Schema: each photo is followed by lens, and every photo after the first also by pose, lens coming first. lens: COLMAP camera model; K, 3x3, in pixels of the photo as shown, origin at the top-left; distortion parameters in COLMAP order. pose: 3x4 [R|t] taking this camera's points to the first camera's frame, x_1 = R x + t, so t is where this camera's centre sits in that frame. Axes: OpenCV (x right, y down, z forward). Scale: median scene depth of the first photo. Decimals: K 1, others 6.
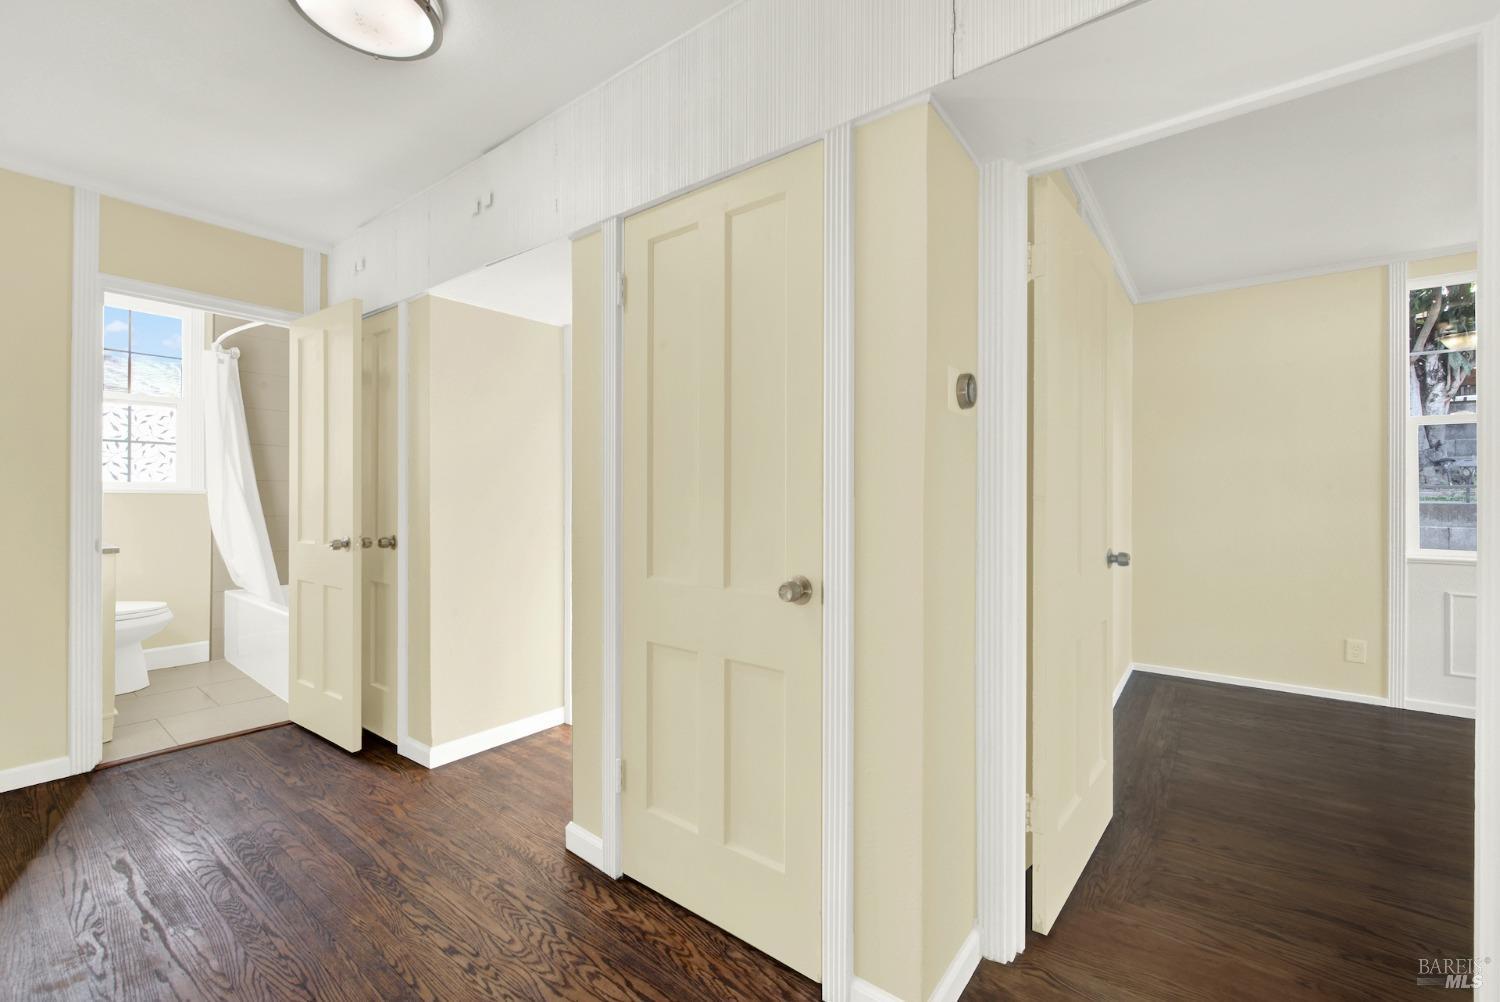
lens RADIAL K [[617.3, 0, 762.7], [0, 617.3, 489.3], [0, 0, 1]] dist [0.003239, -0.002933]
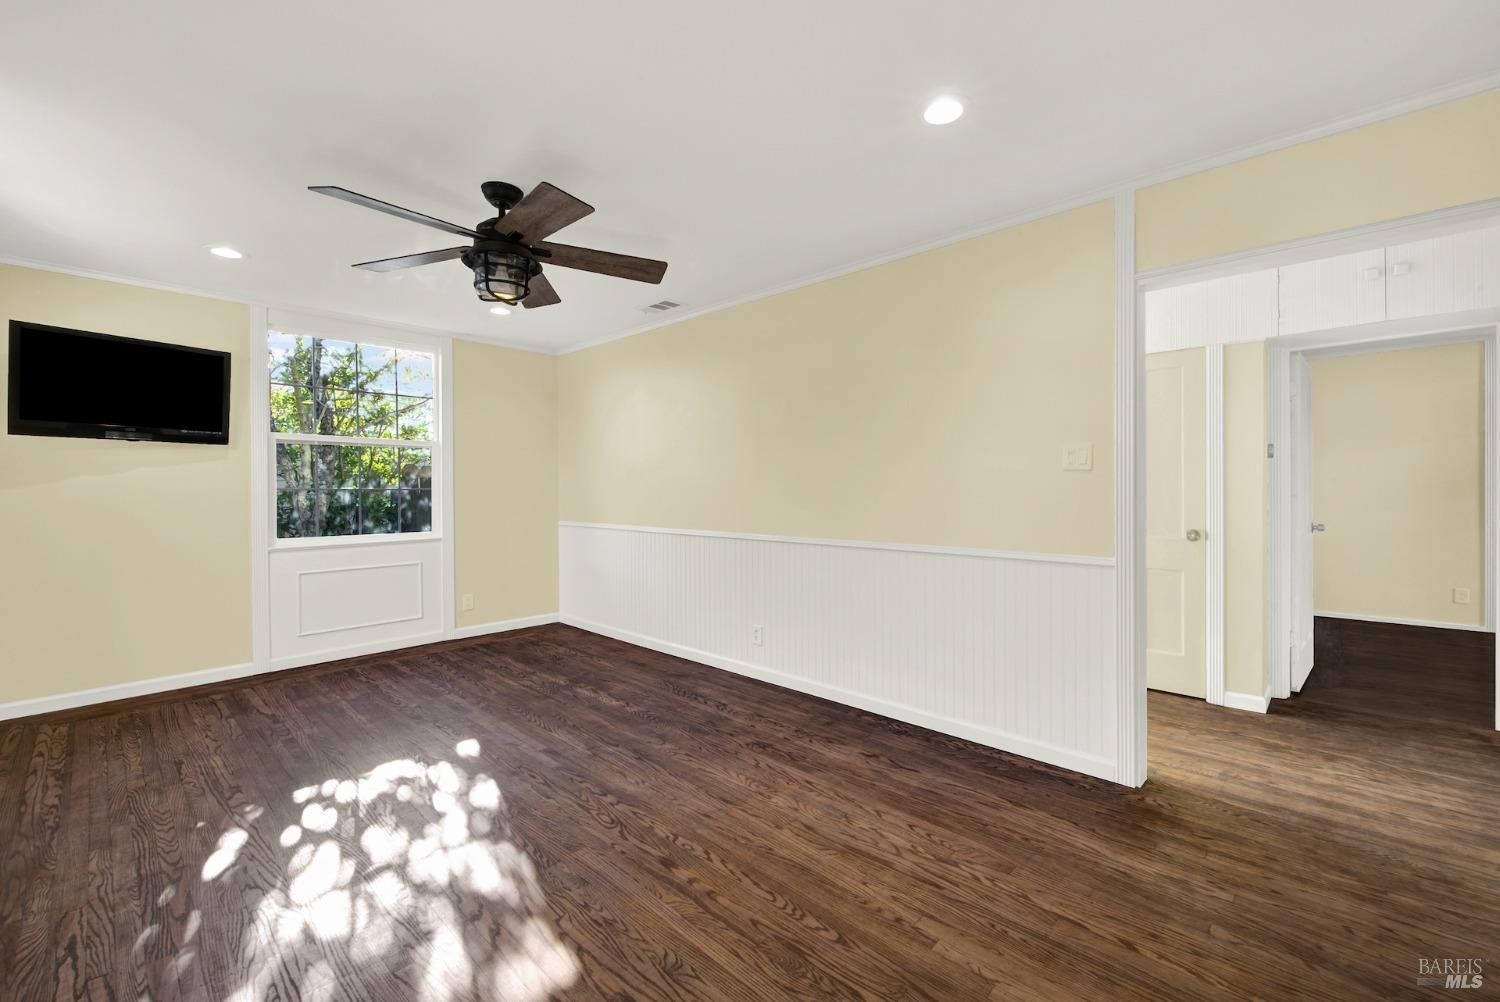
lens RADIAL K [[617.3, 0, 768.9], [0, 617.3, 490.9], [0, 0, 1]] dist [0.003239, -0.002933]
pose [[0.995514, -0.006313, -0.094404, -0.800578], [0.006483, 0.999978, 0.001492, -0.011445], [0.094392, -0.002097, 0.995533, -0.909429]]
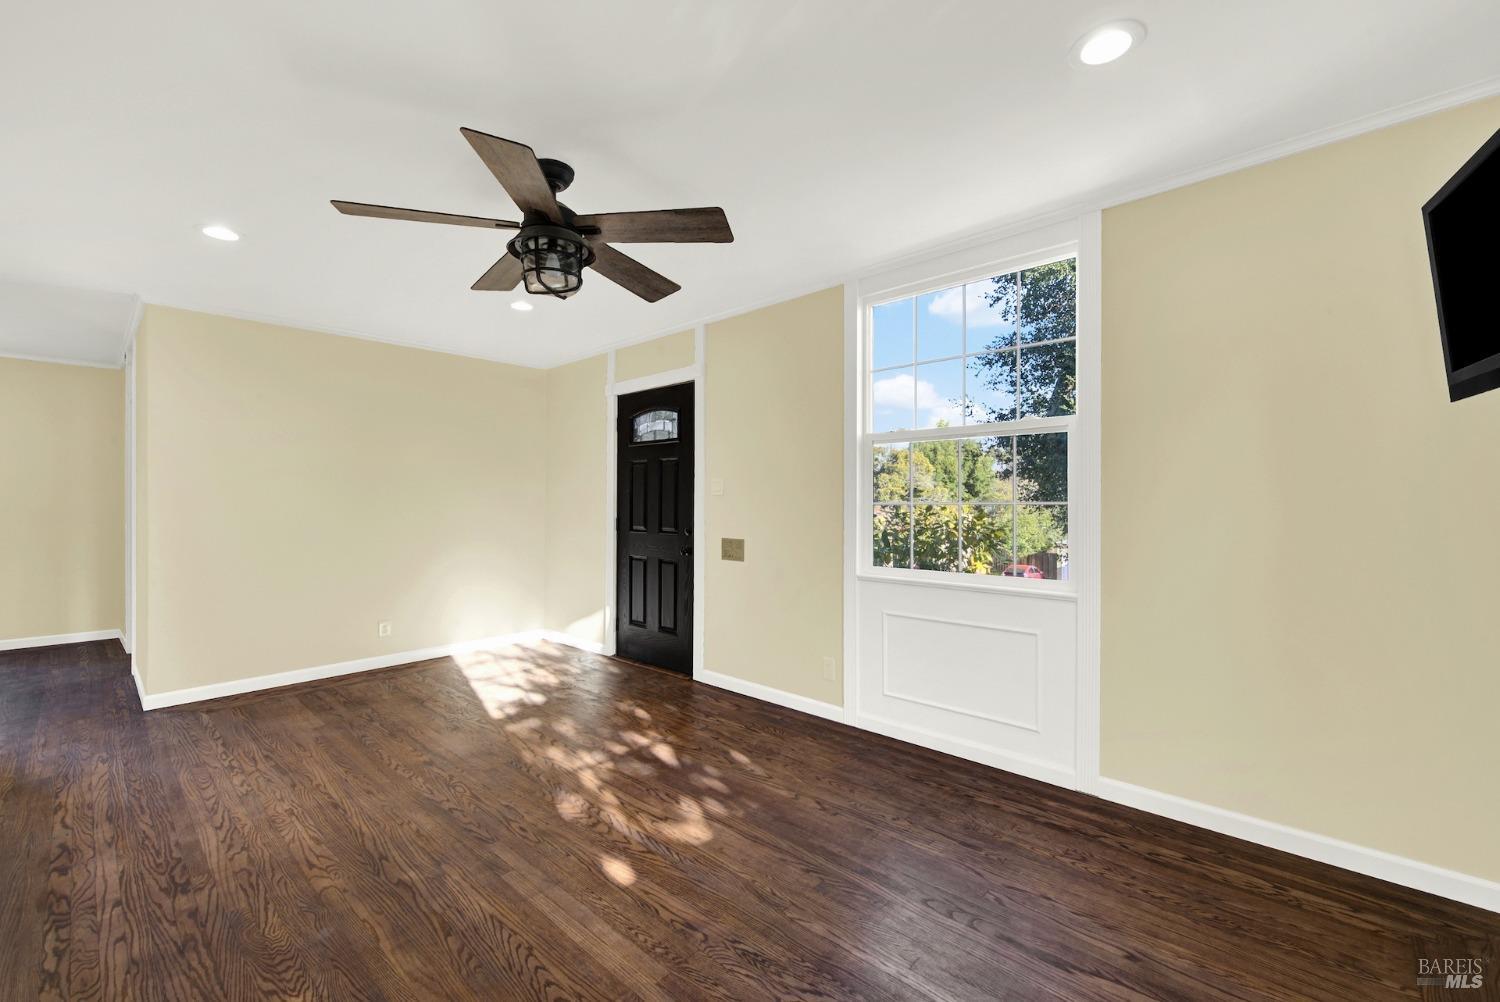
lens RADIAL K [[617.3, 0, 764.0], [0, 617.3, 507.5], [0, 0, 1]] dist [0.003239, -0.002933]
pose [[-0.996444, -0.002306, 0.084228, -1.715458], [-0.002210, 0.999997, 0.001232, -0.012341], [-0.084231, 0.001042, -0.996446, 0.940879]]
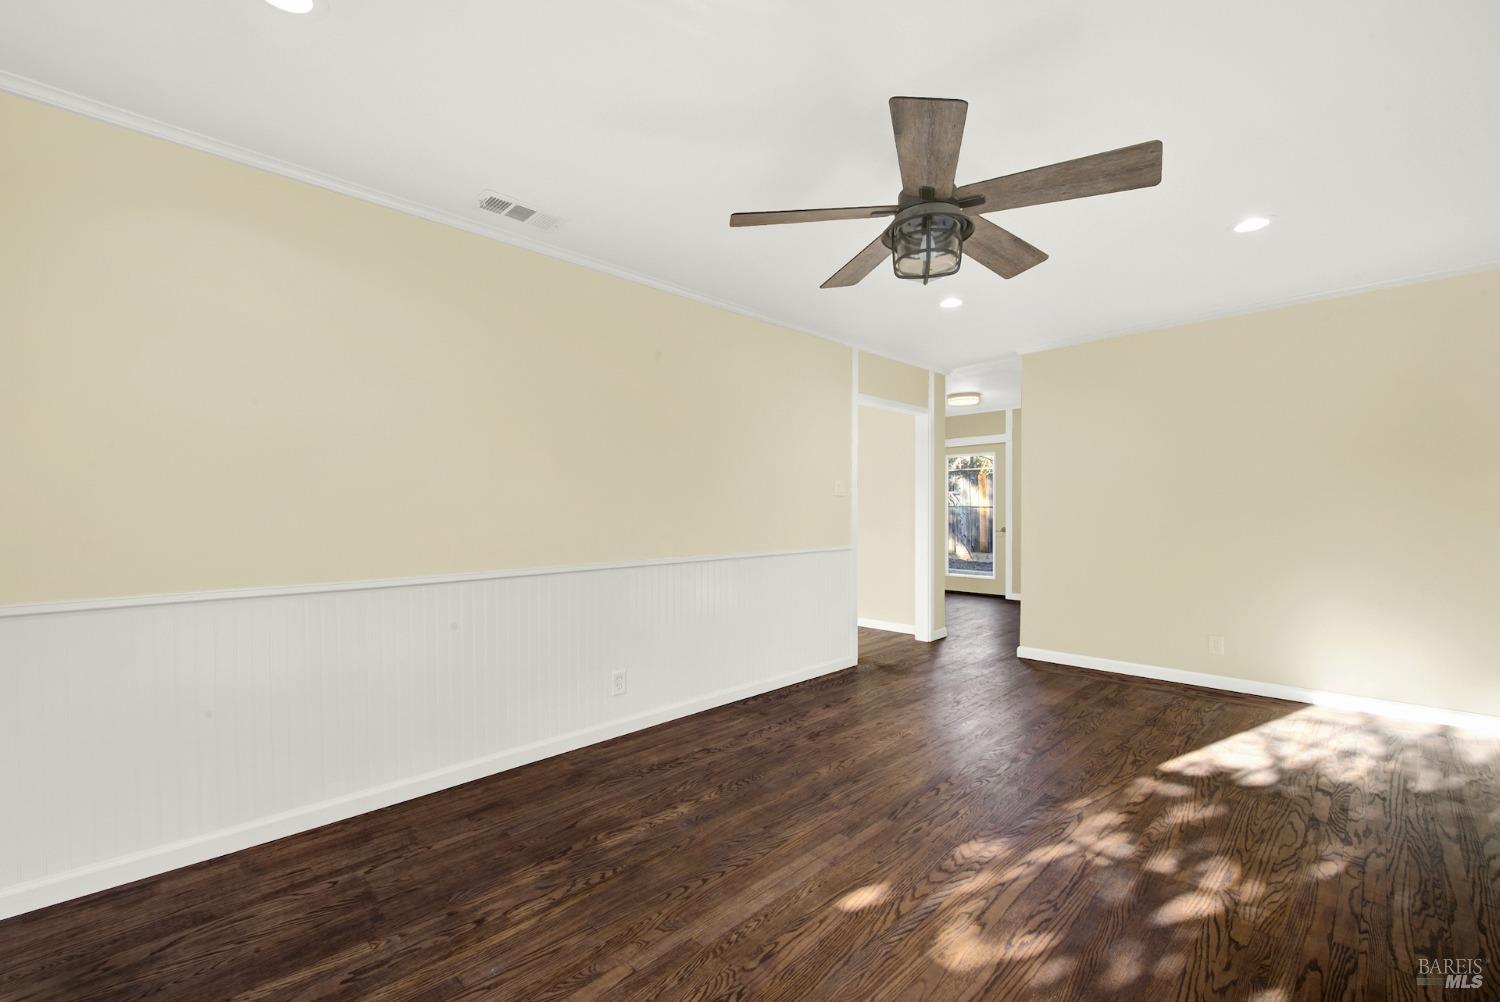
lens RADIAL K [[617.3, 0, 750.4], [0, 617.3, 507.0], [0, 0, 1]] dist [0.003239, -0.002933]
pose [[0.142278, 0.000314, 0.989827, -2.214436], [0.002566, 0.999996, -0.000686, -0.009602], [-0.989823, 0.002637, 0.142277, 0.183074]]
